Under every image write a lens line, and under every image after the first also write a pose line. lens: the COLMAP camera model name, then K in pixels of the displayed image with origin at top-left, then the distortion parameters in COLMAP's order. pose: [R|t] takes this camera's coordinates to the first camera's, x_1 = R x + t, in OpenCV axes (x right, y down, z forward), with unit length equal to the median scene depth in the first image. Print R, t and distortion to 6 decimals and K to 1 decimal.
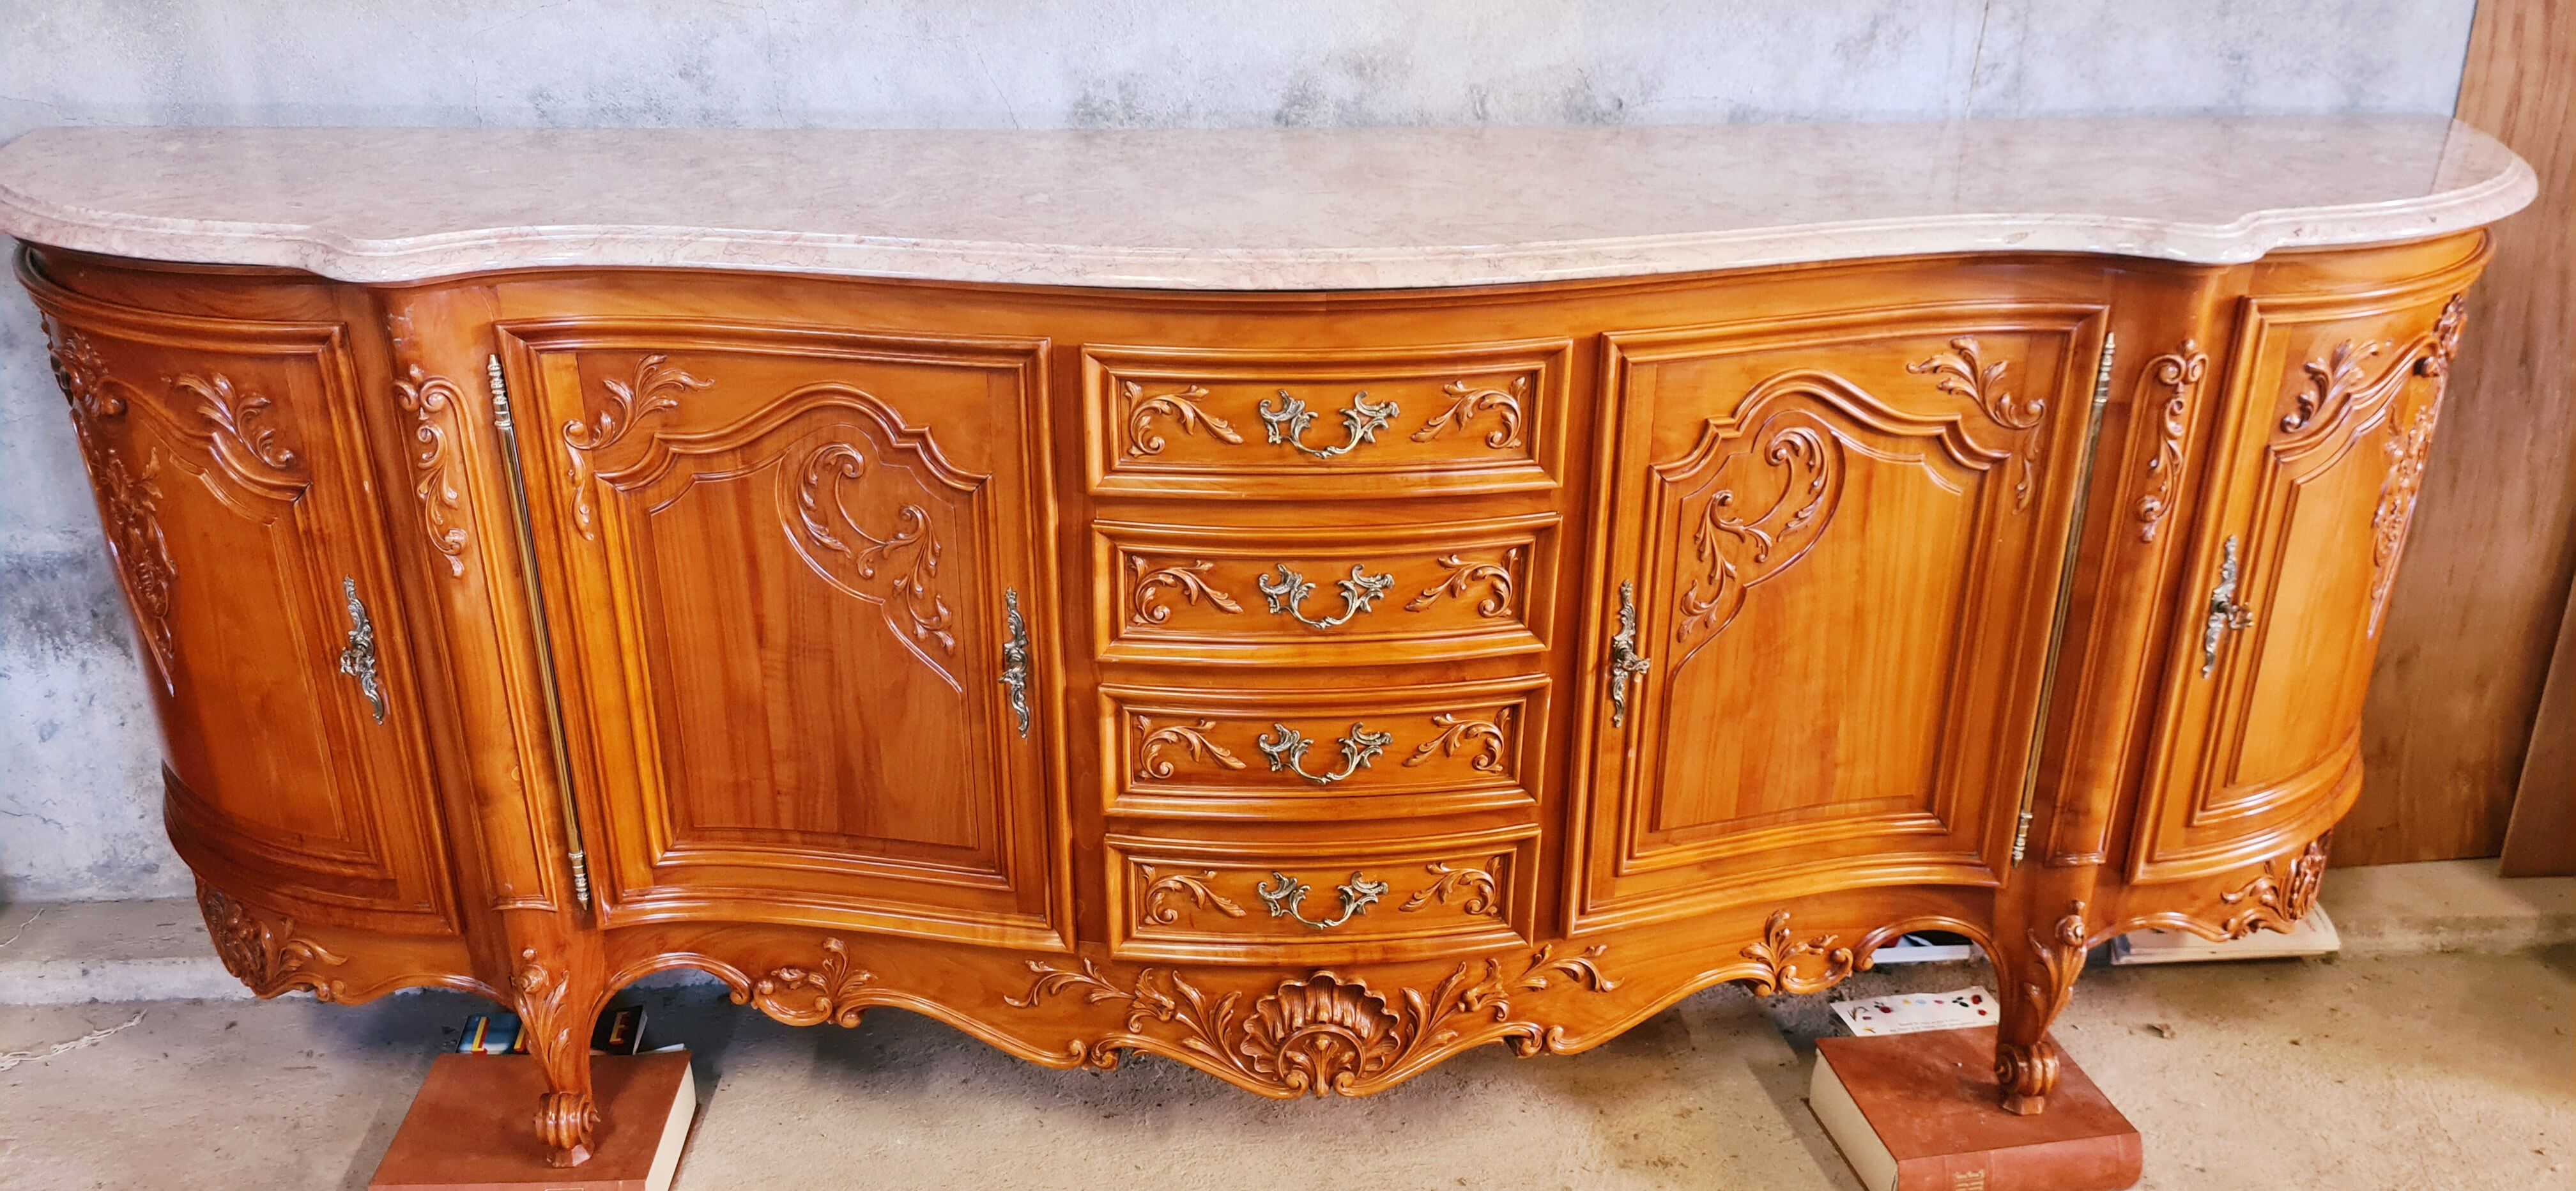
lens RADIAL K [[1846.1, 0, 1257.2], [0, 1846.1, 634.4], [0, 0, 1]] dist [0.053473, -0.044364]
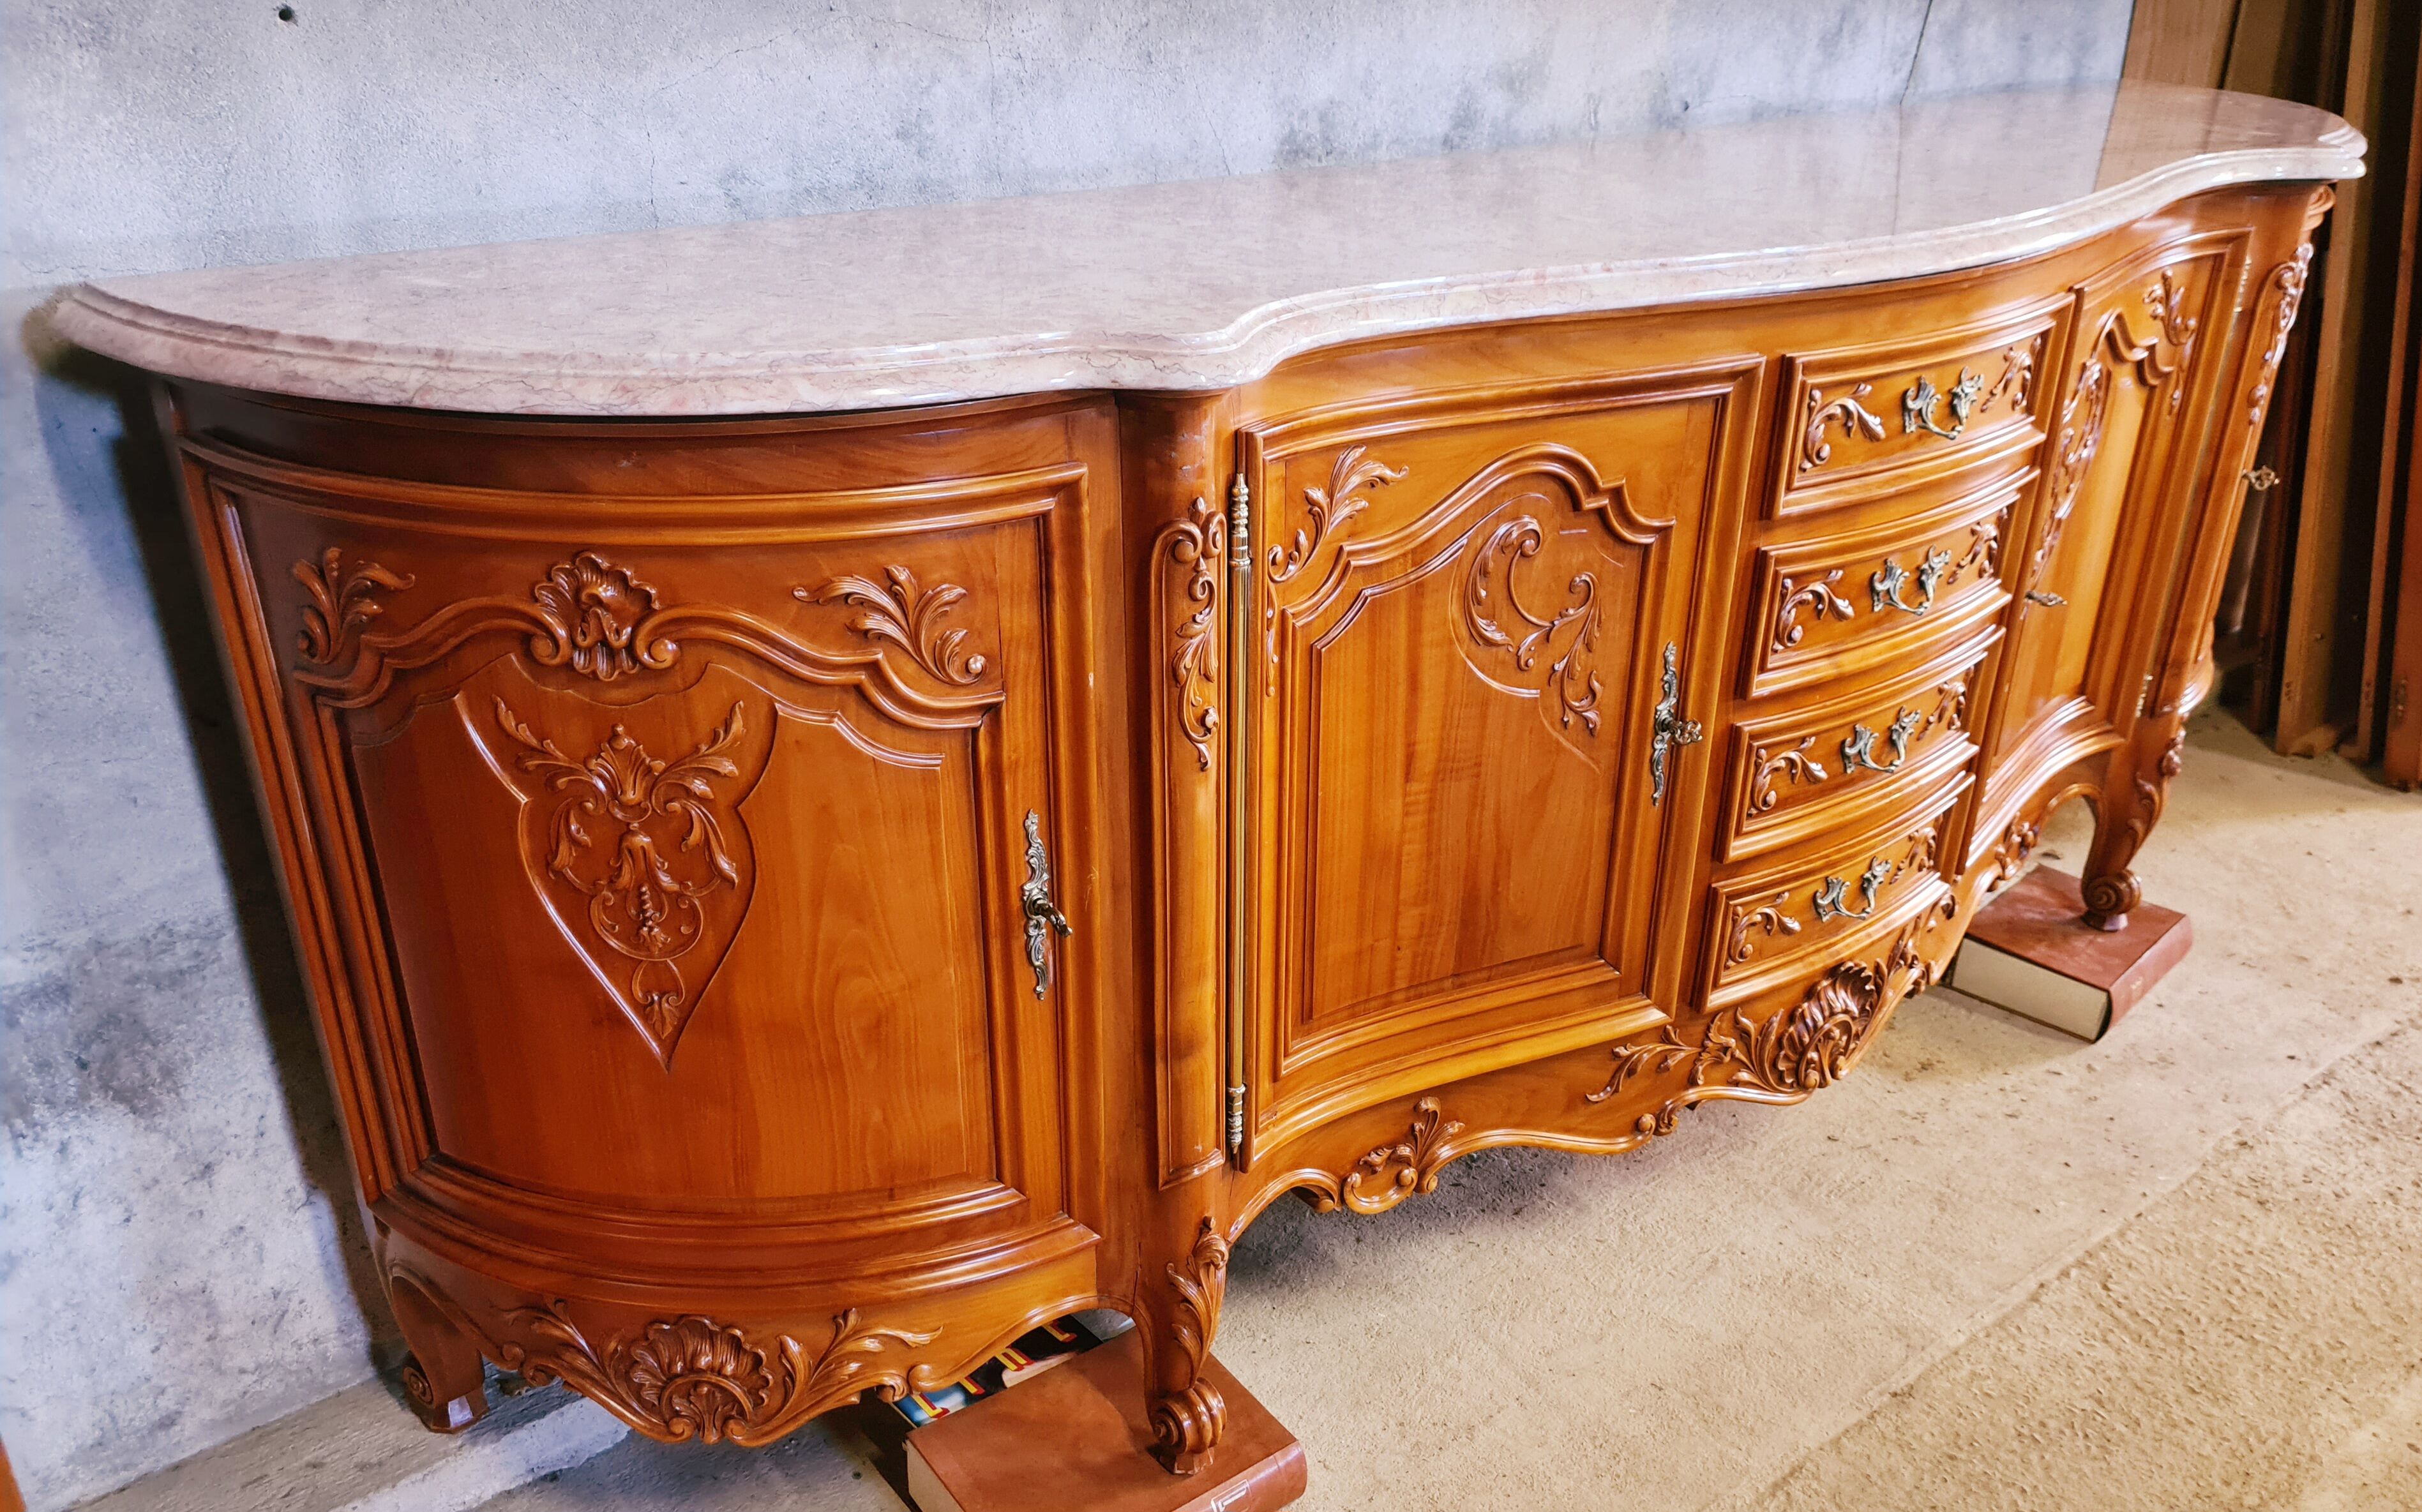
lens RADIAL K [[1870.6, 0, 1210.2], [0, 1870.6, 878.1], [0, 0, 1]] dist [0.052499, -0.045539]
pose [[0.814525, -0.267328, 0.514863, -0.690281], [0.235998, 0.963434, 0.126883, -0.070328], [-0.529956, 0.018158, 0.847831, 0.266841]]
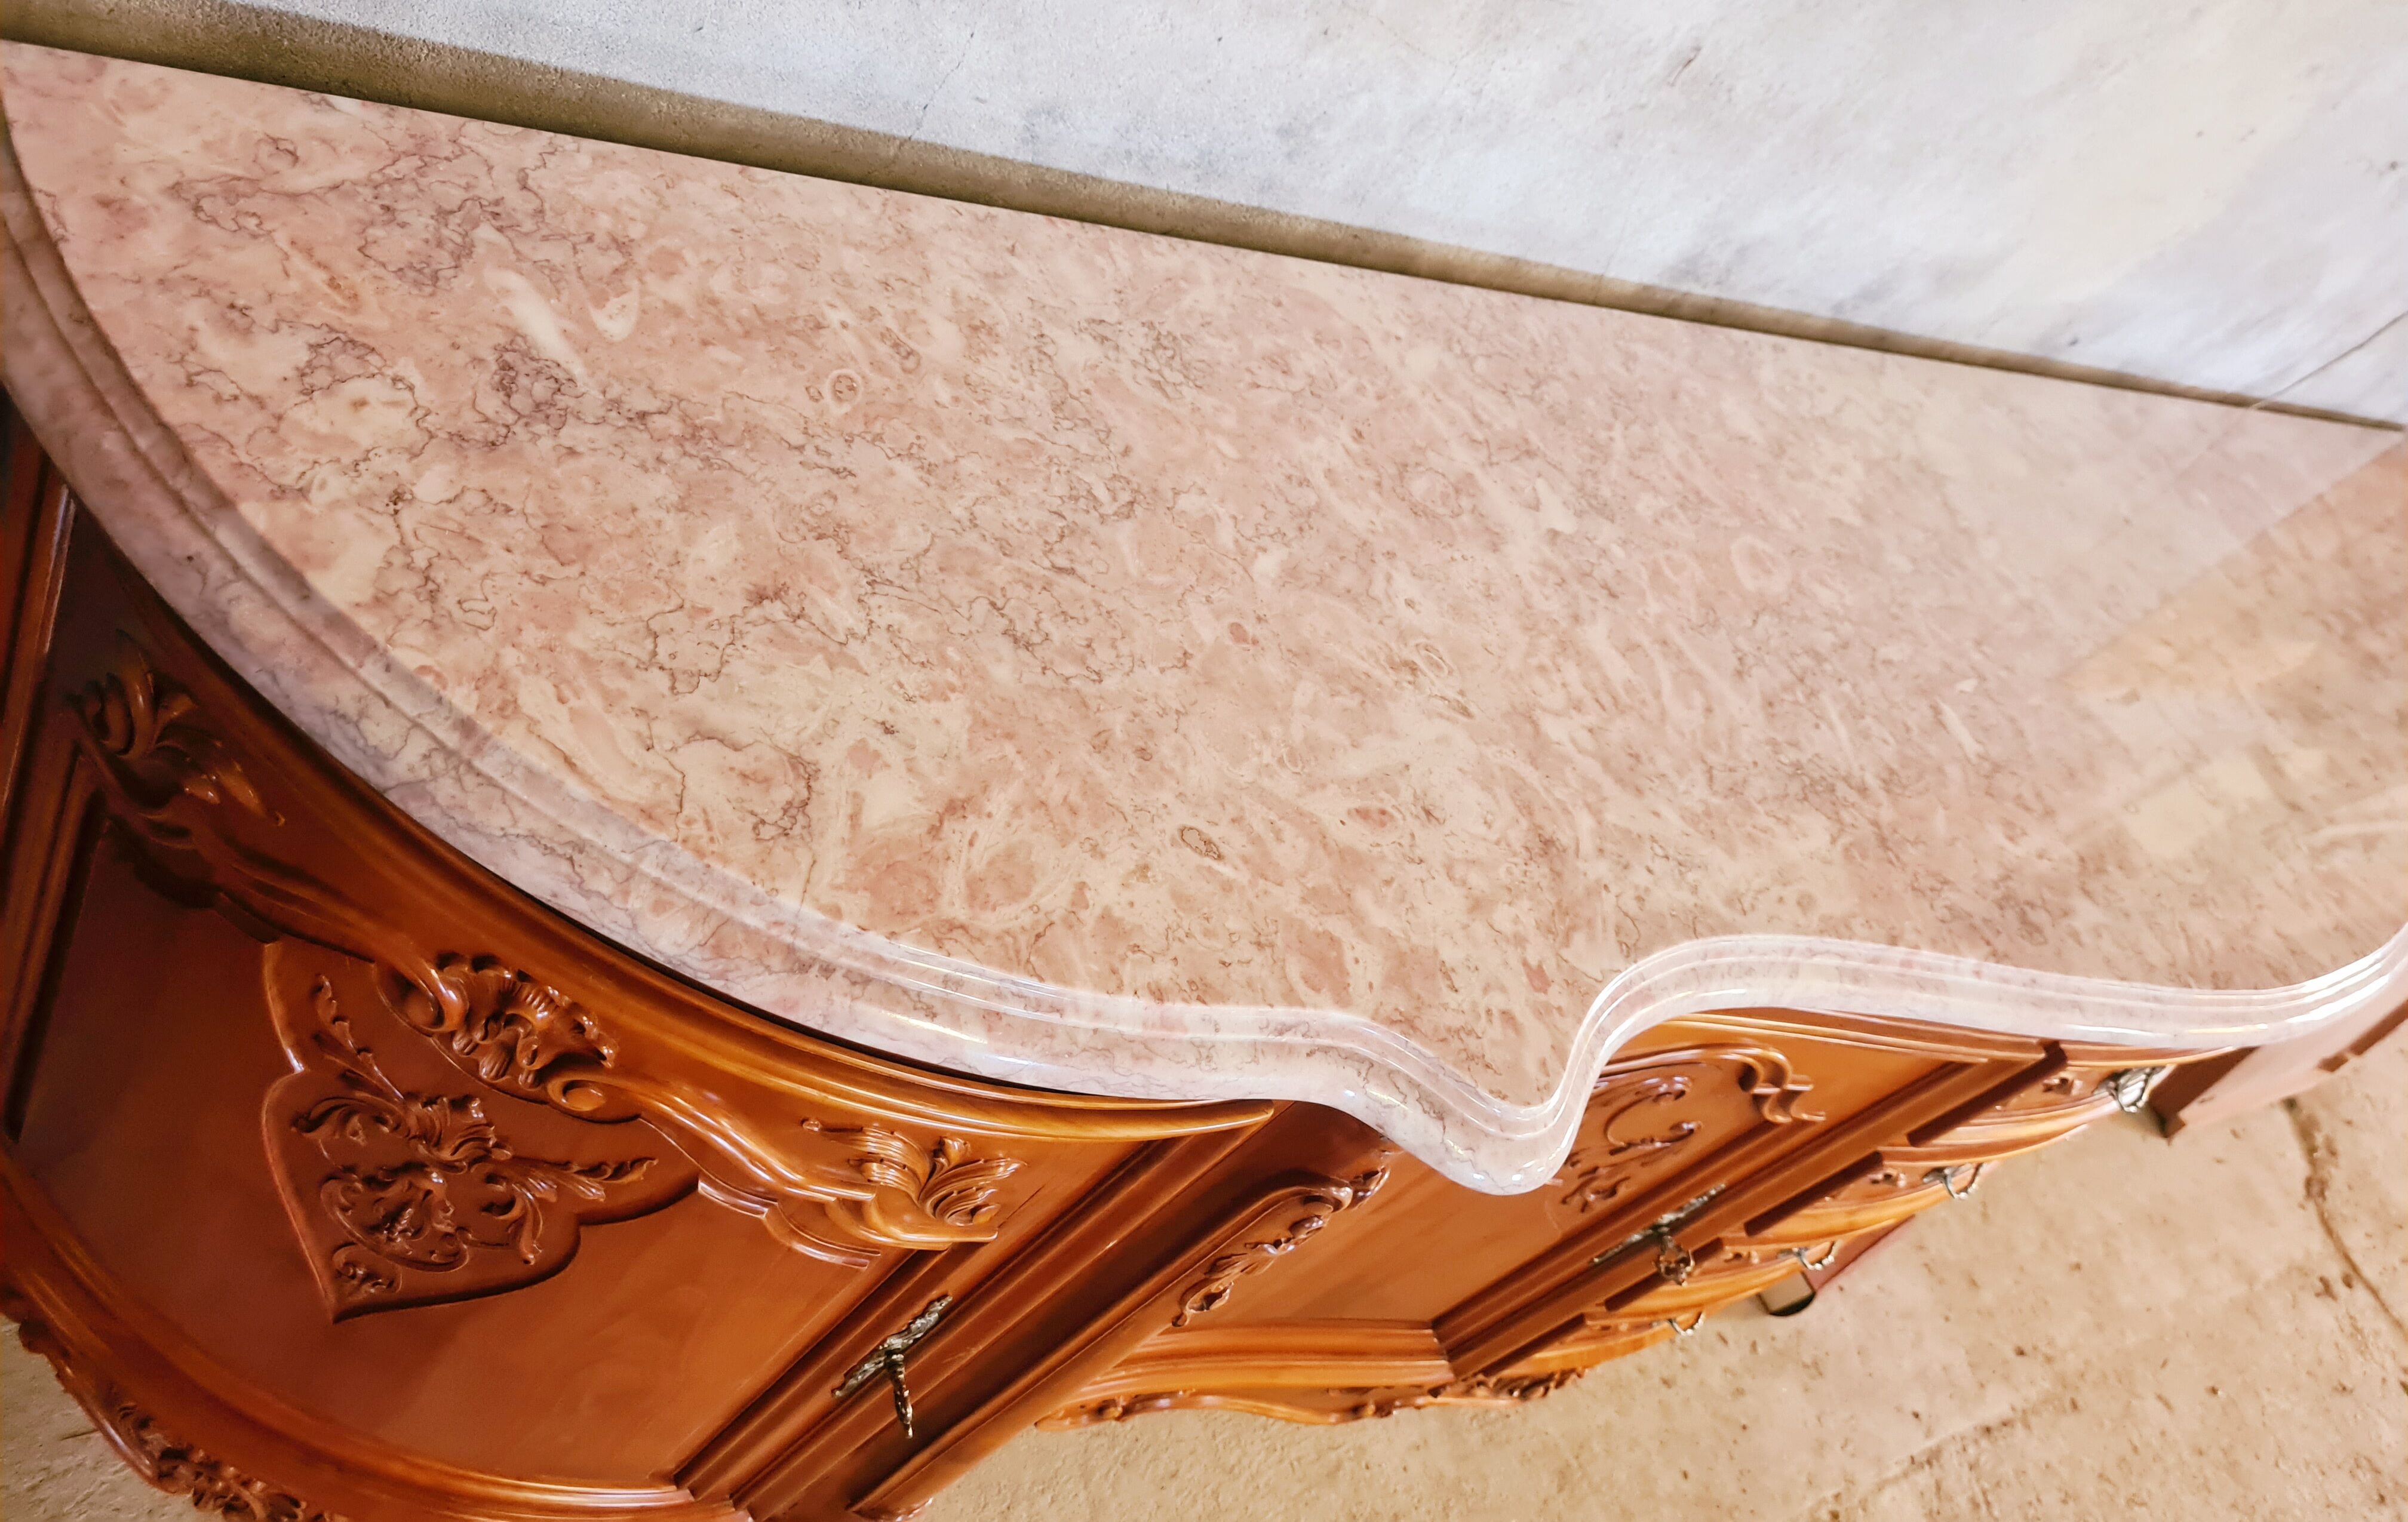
lens RADIAL K [[1900.3, 0, 1204.0], [0, 1900.3, 761.0], [0, 0, 1]] dist [0.003822, 0.002674]
pose [[0.796579, 0.052506, 0.602250, -0.646051], [-0.326593, 0.875708, 0.355629, -0.342787], [-0.508723, -0.479977, 0.714719, 0.540202]]
